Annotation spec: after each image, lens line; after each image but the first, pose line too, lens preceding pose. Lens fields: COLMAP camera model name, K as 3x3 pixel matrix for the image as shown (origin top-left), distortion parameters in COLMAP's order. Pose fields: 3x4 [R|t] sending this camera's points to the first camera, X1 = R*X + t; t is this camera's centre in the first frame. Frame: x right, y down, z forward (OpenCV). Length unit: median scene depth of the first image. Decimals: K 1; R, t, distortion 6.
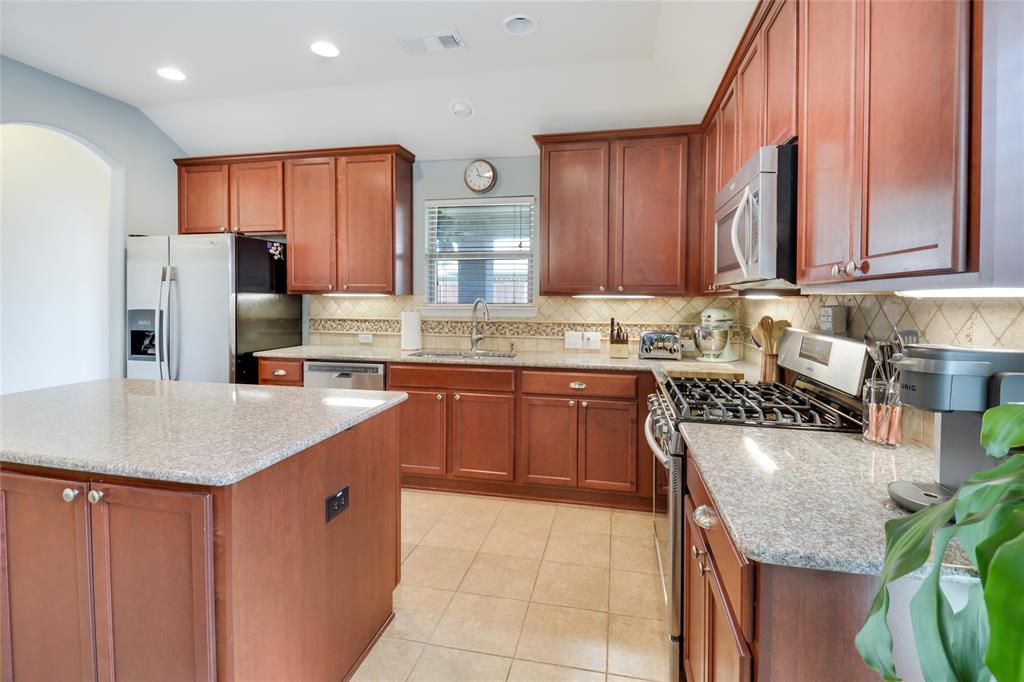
lens RADIAL K [[477.8, 0, 512.1], [0, 477.8, 302.0], [0, 0, 1]] dist [-0.003813, -0.001104]
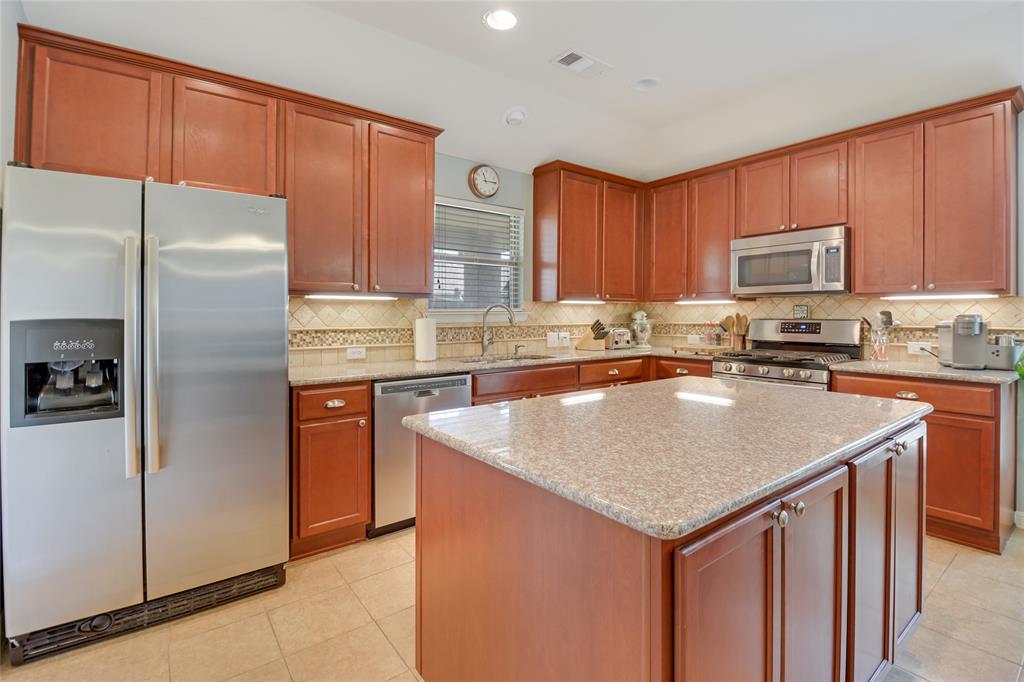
lens RADIAL K [[477.8, 0, 523.7], [0, 477.8, 311.4], [0, 0, 1]] dist [-0.003813, -0.001104]
pose [[0.644954, -0.005190, 0.764204, -0.851421], [0.010168, 0.999947, -0.001791, 0.012801], [-0.764154, 0.008926, 0.644972, 0.318797]]
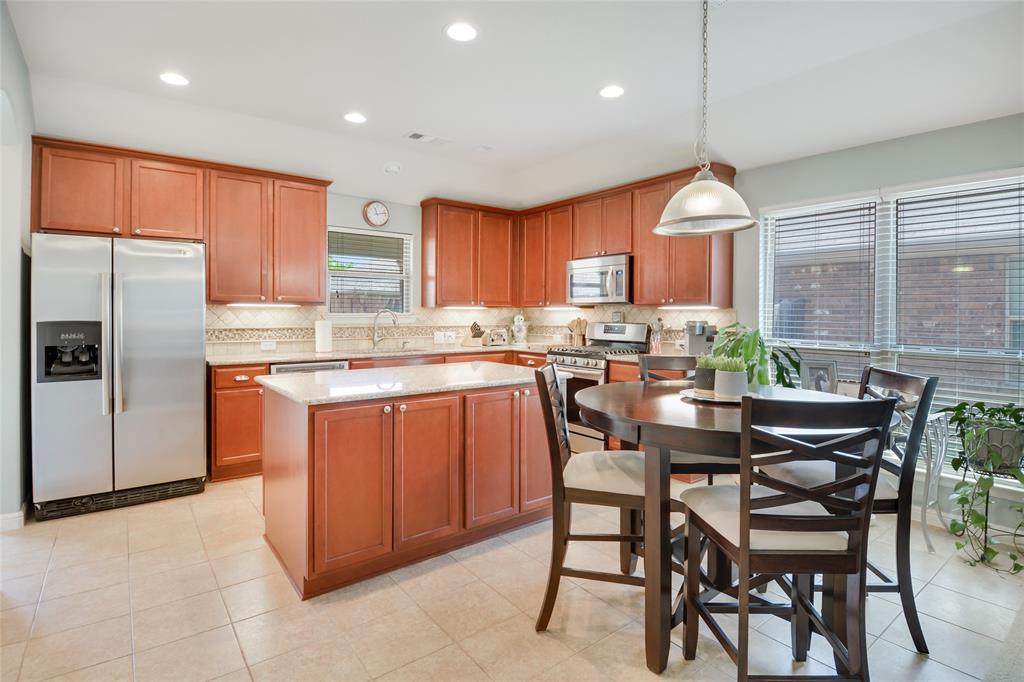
lens RADIAL K [[510.1, 0, 527.8], [0, 510.1, 316.1], [0, 0, 1]] dist [-0.026714, -0.003258]
pose [[0.635731, -0.008734, 0.771862, -0.946152], [0.003431, 0.999958, 0.008489, 0.001913], [-0.771903, -0.002748, 0.635734, -0.204345]]
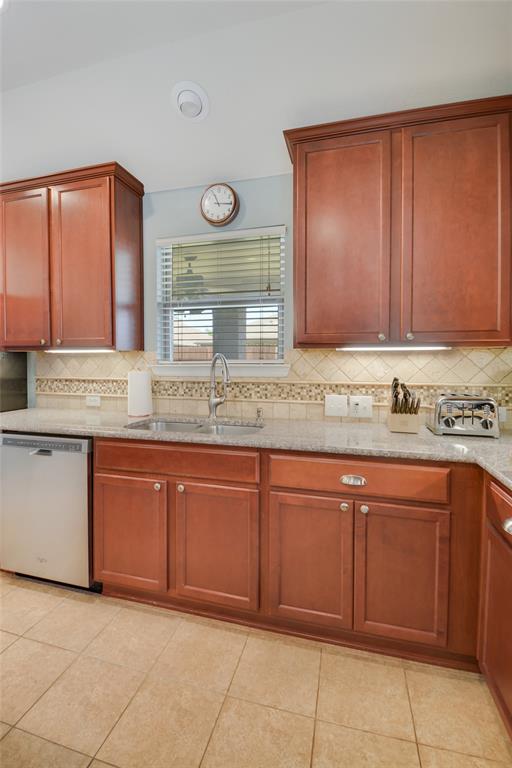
lens RADIAL K [[351.7, 0, 246.4], [0, 351.7, 367.9], [0, 0, 1]] dist [-0.013963, -0.002958]
pose [[0.998080, -0.005703, -0.061682, 0.016895], [0.006566, 0.999883, 0.013805, 0.009463], [0.061596, -0.014184, 0.998000, 0.435053]]
